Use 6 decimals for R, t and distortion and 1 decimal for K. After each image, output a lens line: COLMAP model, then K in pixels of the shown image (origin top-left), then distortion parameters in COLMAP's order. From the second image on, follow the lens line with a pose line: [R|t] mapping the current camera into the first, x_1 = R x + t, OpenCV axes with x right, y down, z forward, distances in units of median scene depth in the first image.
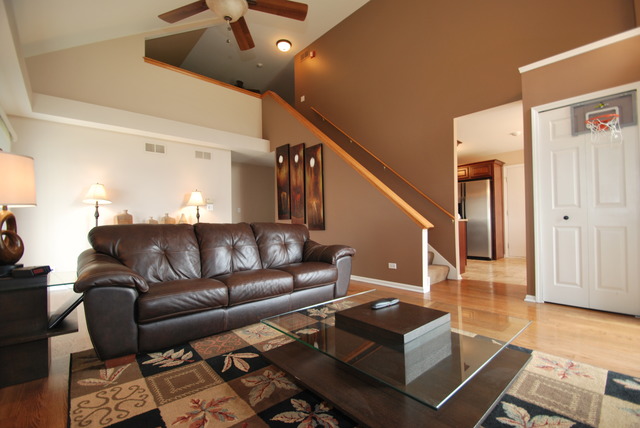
lens RADIAL K [[284.3, 0, 325.9], [0, 284.3, 216.0], [0, 0, 1]] dist [0.008913, -0.009116]
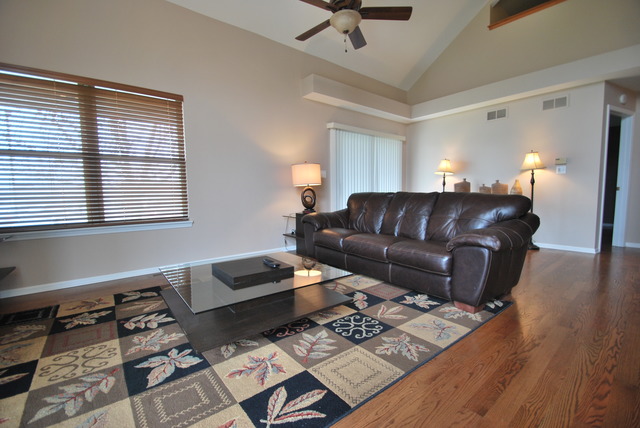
lens RADIAL K [[276.5, 0, 307.4], [0, 276.5, 212.7], [0, 0, 1]] dist [0.000935, -0.000187]
pose [[-0.085678, 0.090309, -0.992222, 0.529694], [0.026953, 0.995729, 0.088301, -0.000070], [0.995958, -0.019178, -0.087746, 0.500842]]
